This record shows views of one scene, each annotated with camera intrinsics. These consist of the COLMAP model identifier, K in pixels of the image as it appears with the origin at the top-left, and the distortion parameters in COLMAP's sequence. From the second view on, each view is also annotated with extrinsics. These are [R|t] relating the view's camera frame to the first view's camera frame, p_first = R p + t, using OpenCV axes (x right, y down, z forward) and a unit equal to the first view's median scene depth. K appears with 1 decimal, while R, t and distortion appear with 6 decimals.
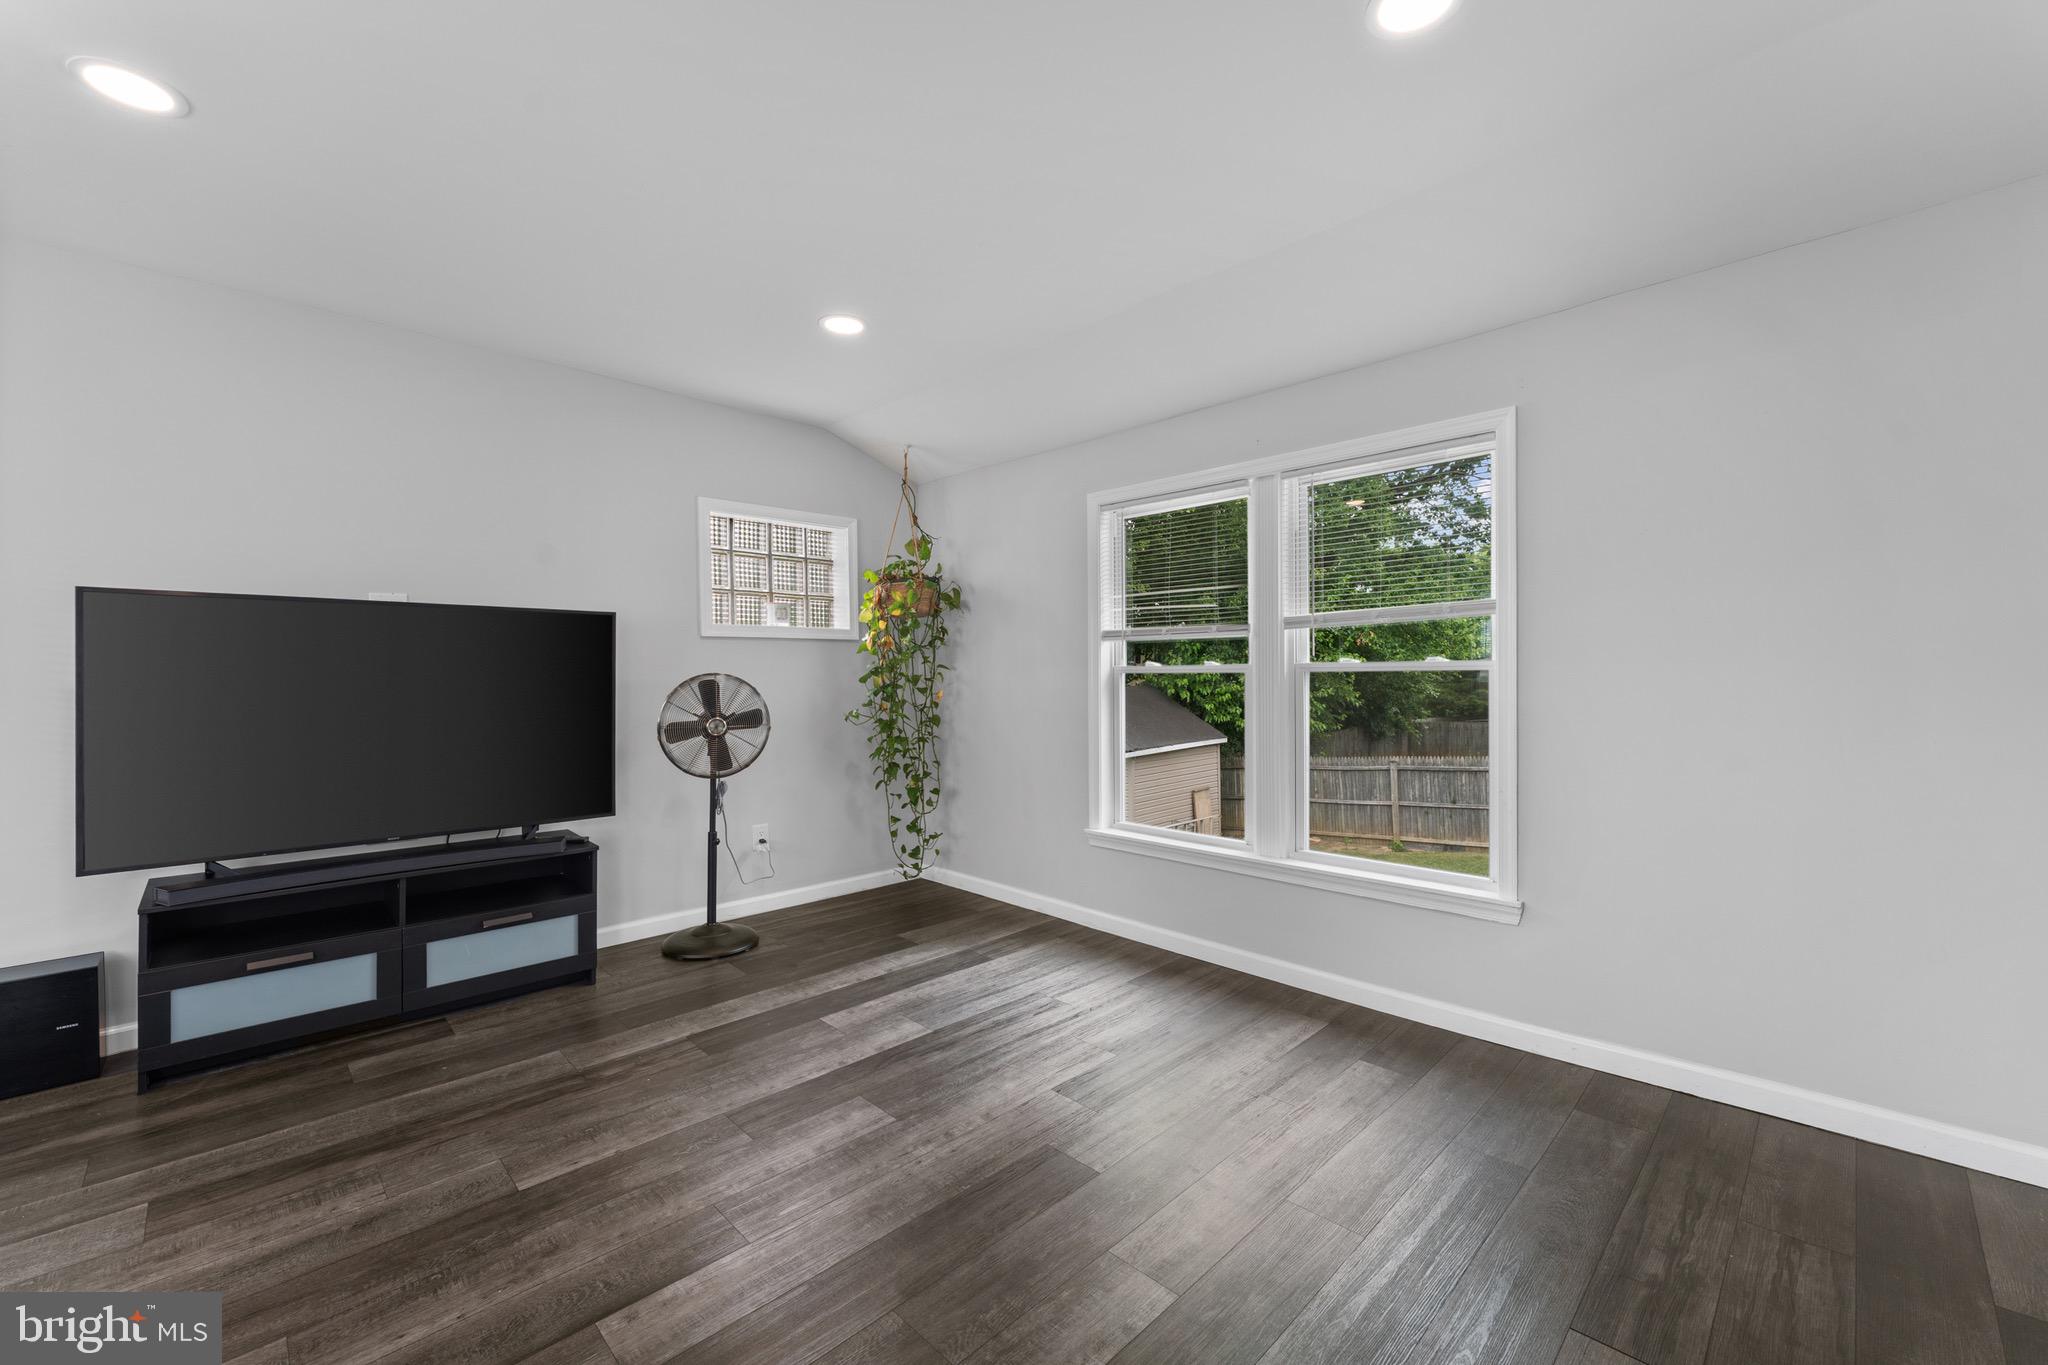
lens RADIAL K [[819.1, 0, 1022.0], [0, 819.1, 672.0], [0, 0, 1]] dist [-0.000141, -0.000212]
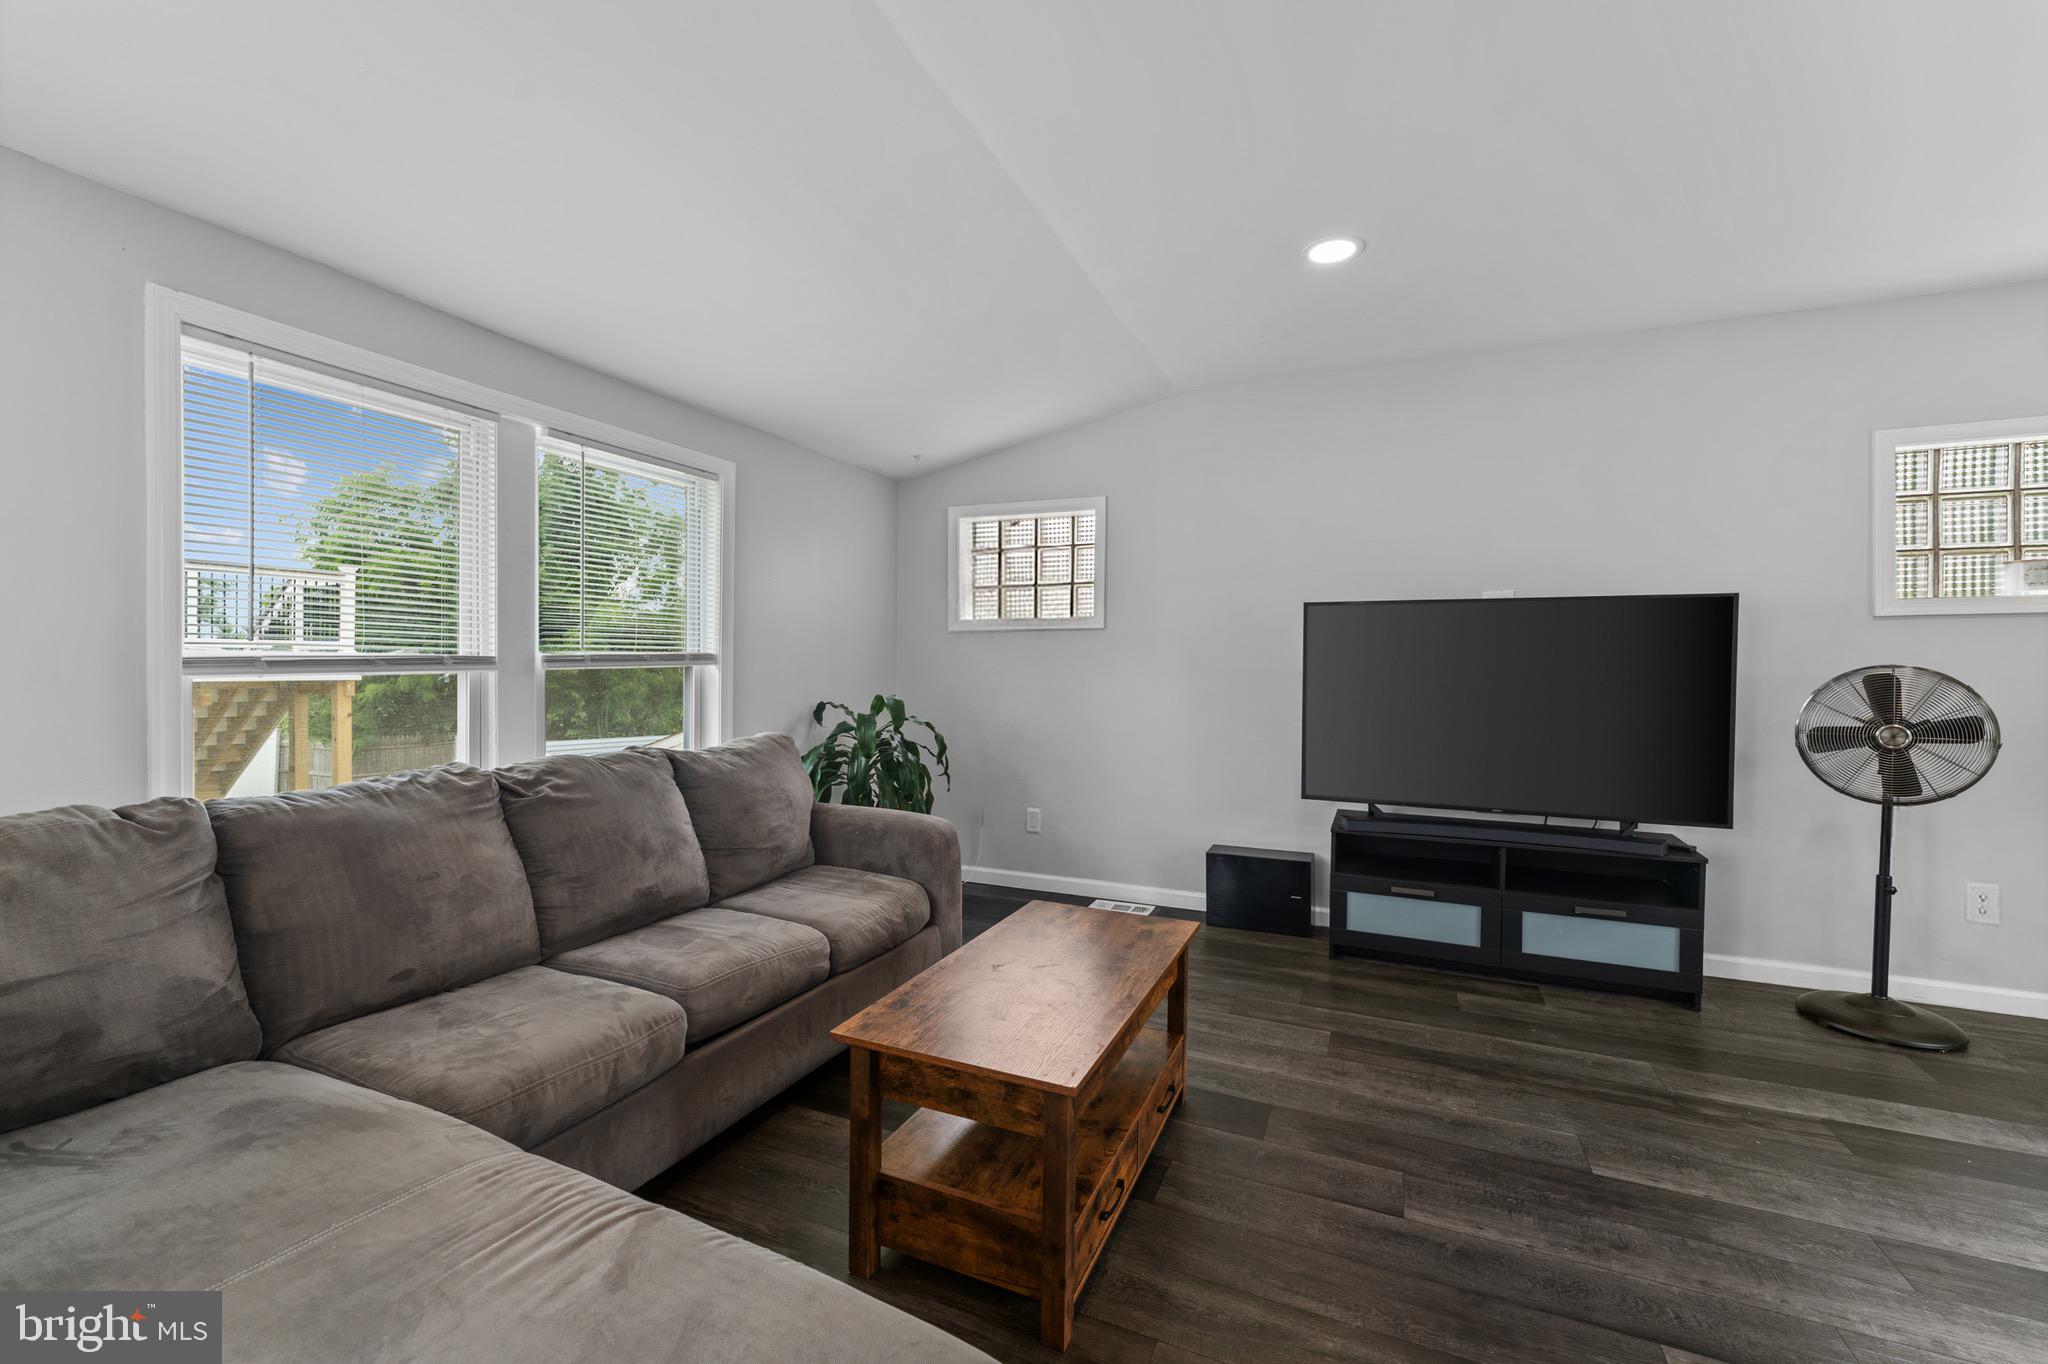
lens RADIAL K [[838.2, 0, 1018.2], [0, 838.2, 676.6], [0, 0, 1]] dist [-0.000787, 0.000104]
pose [[0.368993, 0.021922, -0.929174, 0.046978], [-0.005595, 0.999756, 0.021365, 0.000398], [0.929415, -0.002684, 0.369026, -0.027349]]
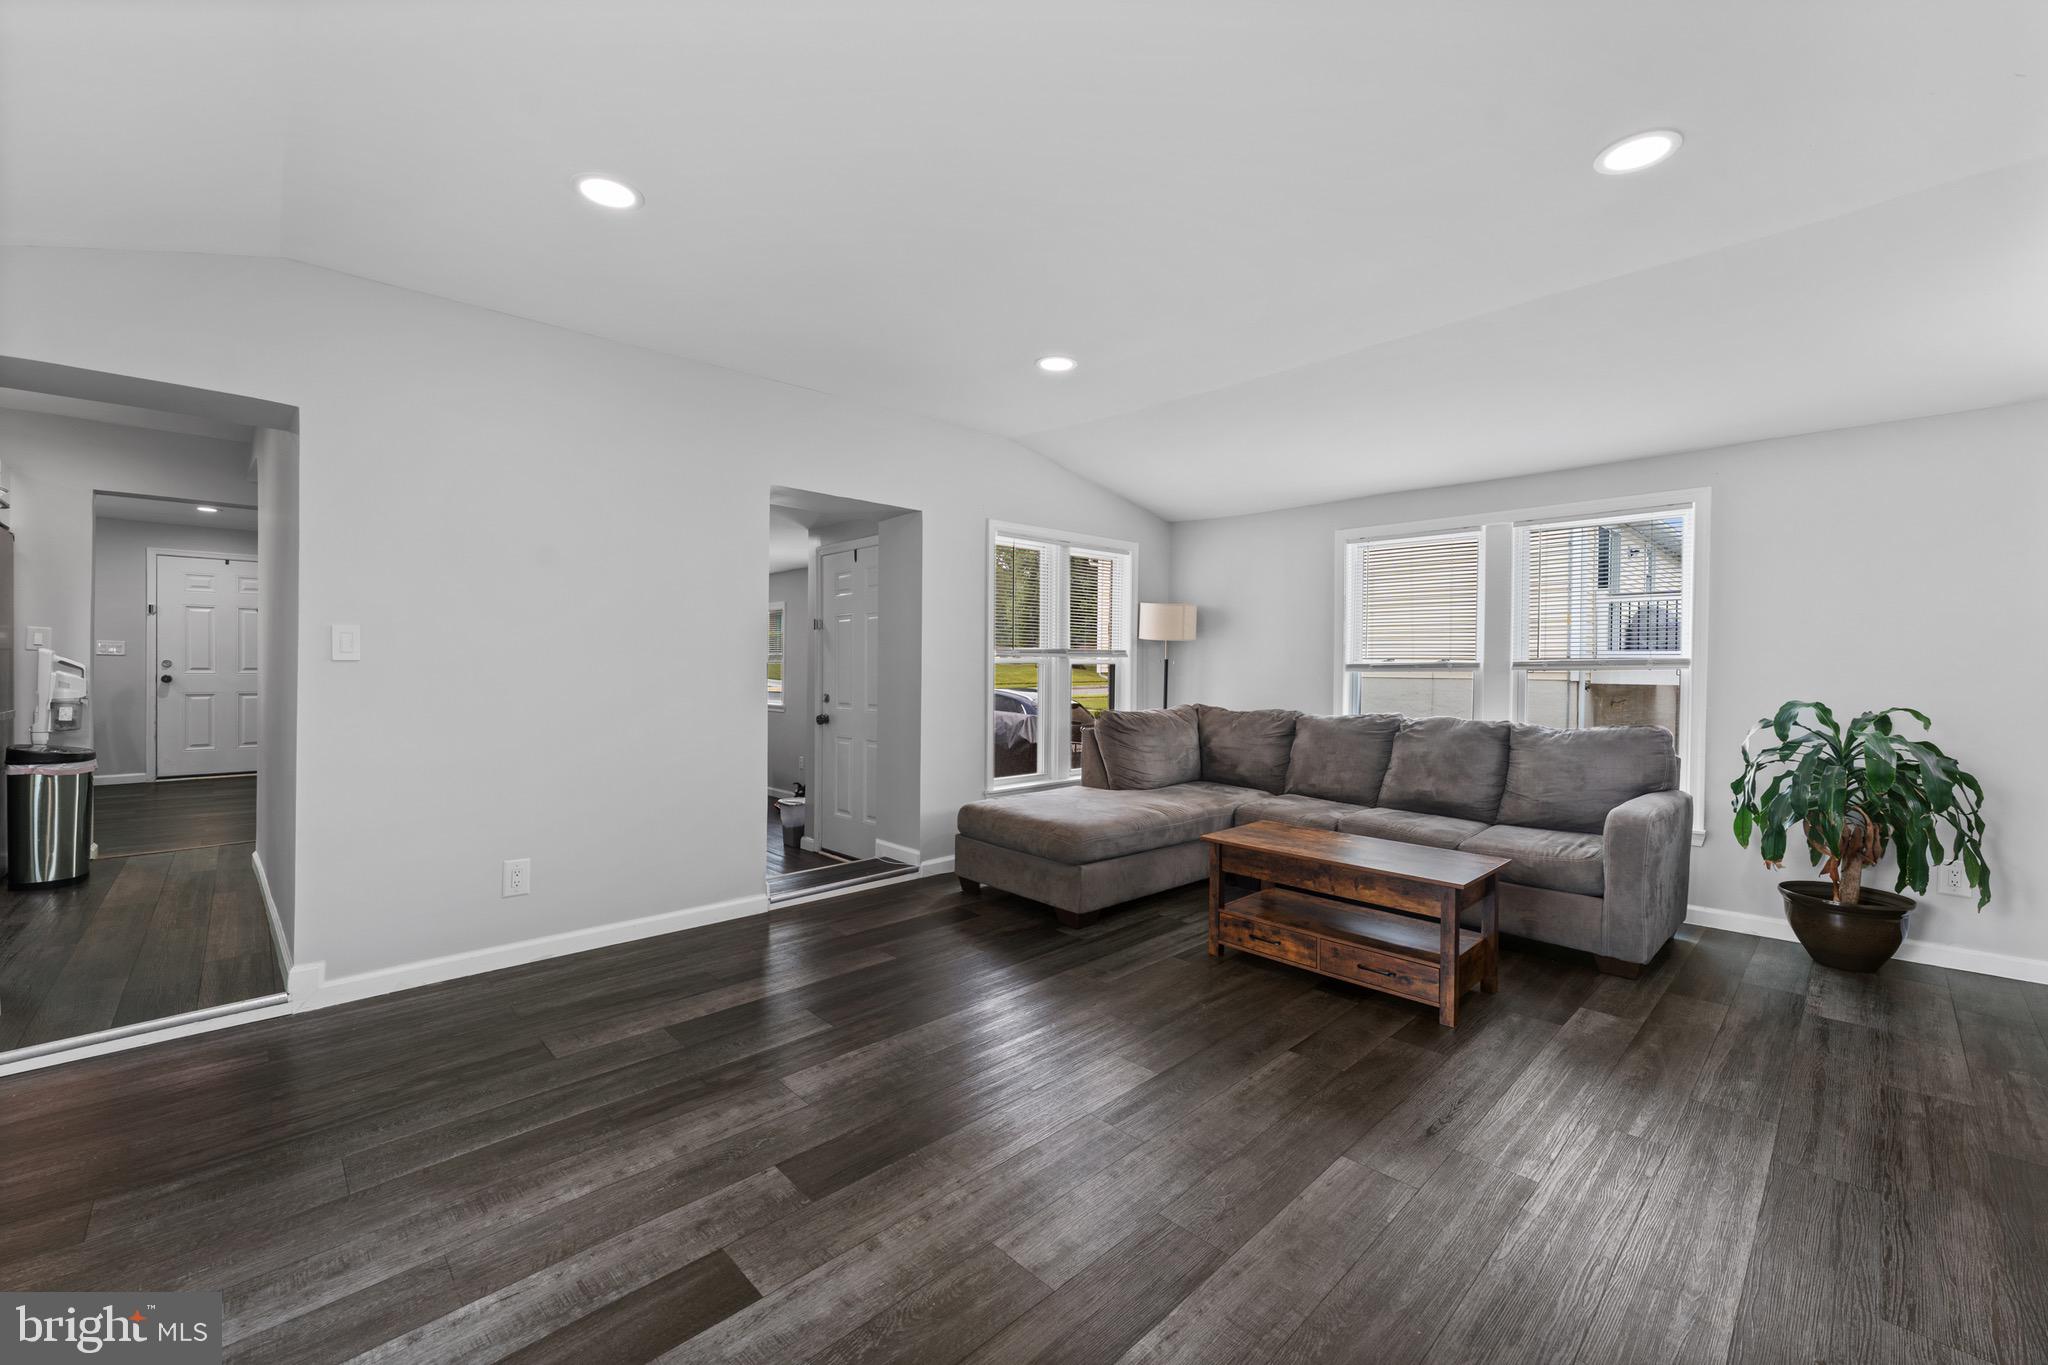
lens RADIAL K [[819.1, 0, 1022.0], [0, 819.1, 672.0], [0, 0, 1]] dist [-0.000141, -0.000212]
pose [[-0.999939, -0.000332, 0.011010, -0.140150], [-0.000282, 0.999990, 0.004516, 0.010332], [-0.011011, 0.004512, -0.999929, 1.303743]]
